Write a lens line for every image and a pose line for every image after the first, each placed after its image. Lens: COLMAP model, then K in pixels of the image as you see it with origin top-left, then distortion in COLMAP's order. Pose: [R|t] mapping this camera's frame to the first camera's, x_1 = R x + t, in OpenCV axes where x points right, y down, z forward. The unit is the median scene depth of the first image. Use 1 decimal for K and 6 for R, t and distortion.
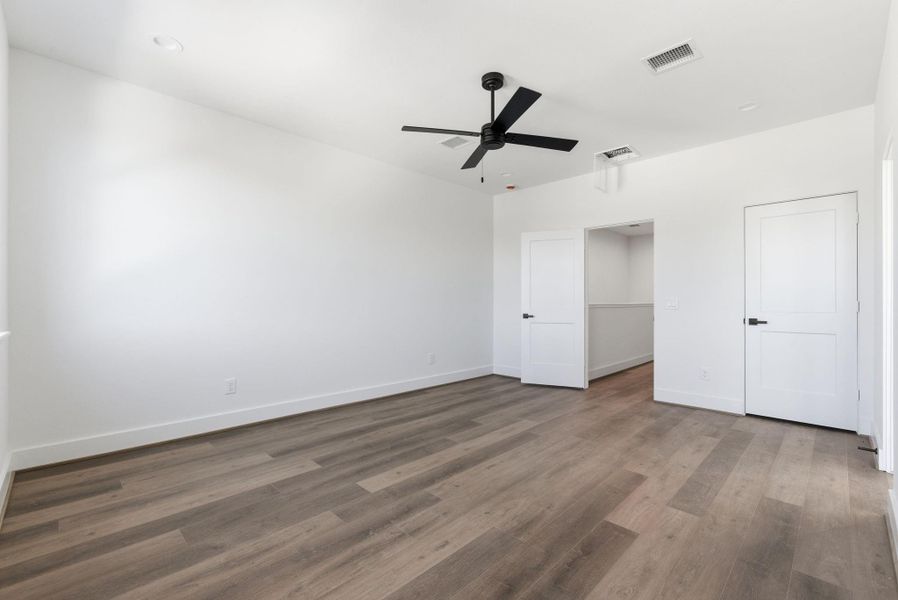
lens RADIAL K [[389.1, 0, 449.0], [0, 389.1, 300.0], [0, 0, 1]] dist [0.000228, 0.000167]
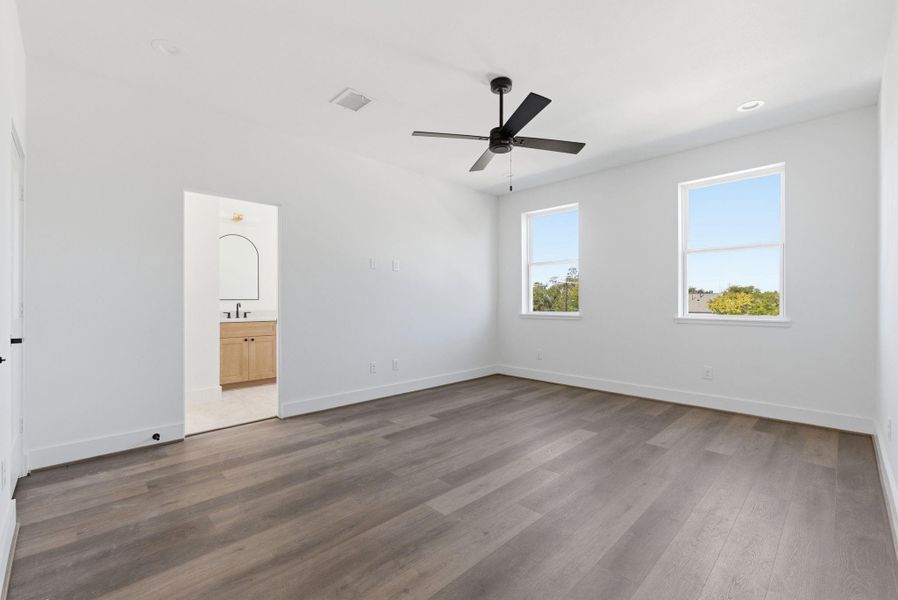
lens RADIAL K [[389.1, 0, 449.0], [0, 389.1, 300.0], [0, 0, 1]] dist [0.000228, 0.000167]
pose [[-0.999981, -0.001726, 0.005906, 0.254652], [-0.001748, 0.999992, -0.003598, 0.000567], [-0.005900, -0.003608, -0.999976, 2.120411]]
